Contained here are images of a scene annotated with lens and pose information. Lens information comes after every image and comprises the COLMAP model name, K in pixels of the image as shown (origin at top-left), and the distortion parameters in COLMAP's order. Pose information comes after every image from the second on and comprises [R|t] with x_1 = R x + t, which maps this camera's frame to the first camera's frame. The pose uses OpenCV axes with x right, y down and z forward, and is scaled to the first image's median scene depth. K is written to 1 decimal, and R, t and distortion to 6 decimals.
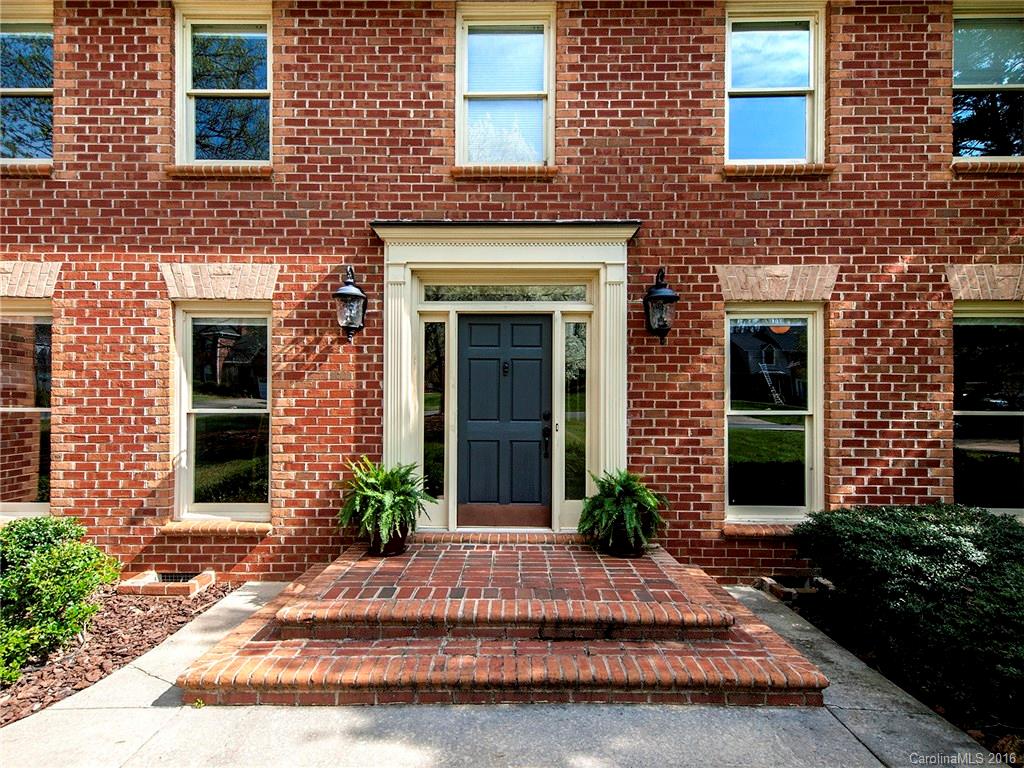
lens RADIAL K [[531.9, 0, 512.0], [0, 531.9, 384.0], [0, 0, 1]] dist [0.002085, 0.000341]
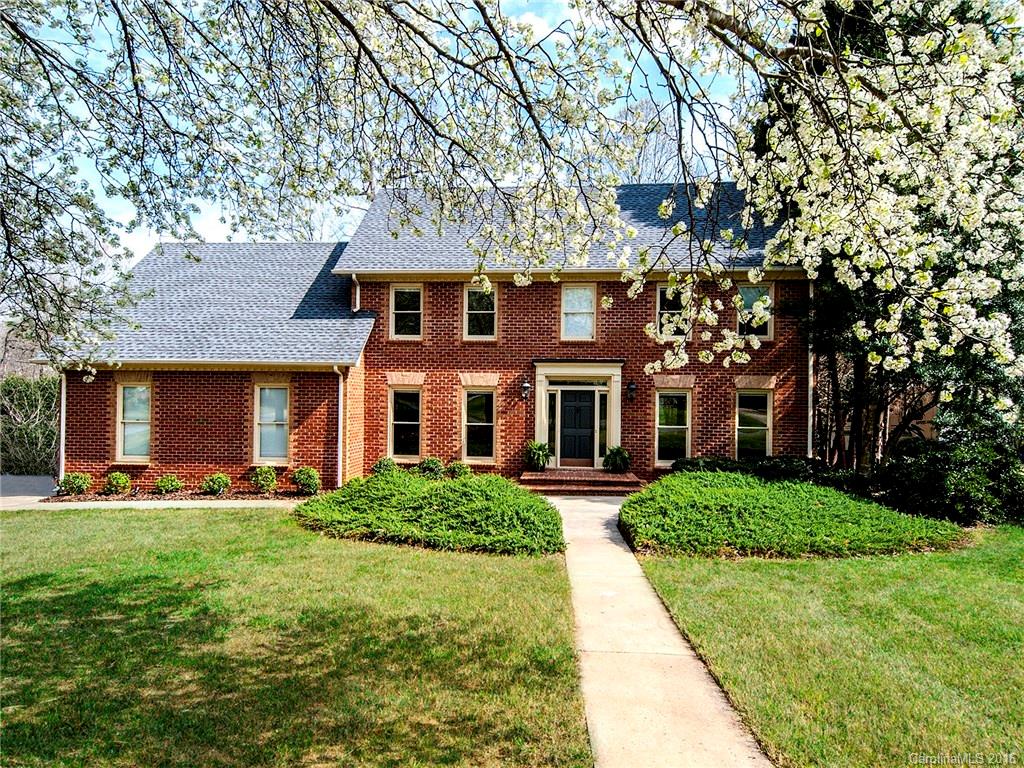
lens RADIAL K [[601.0, 0, 512.0], [0, 601.0, 384.0], [0, 0, 1]] dist [-0.001285, -0.000091]
pose [[0.997803, 0.005934, -0.065989, -0.153939], [-0.004825, 0.999845, 0.016961, -0.224230], [0.066079, -0.016605, 0.997676, -2.246981]]
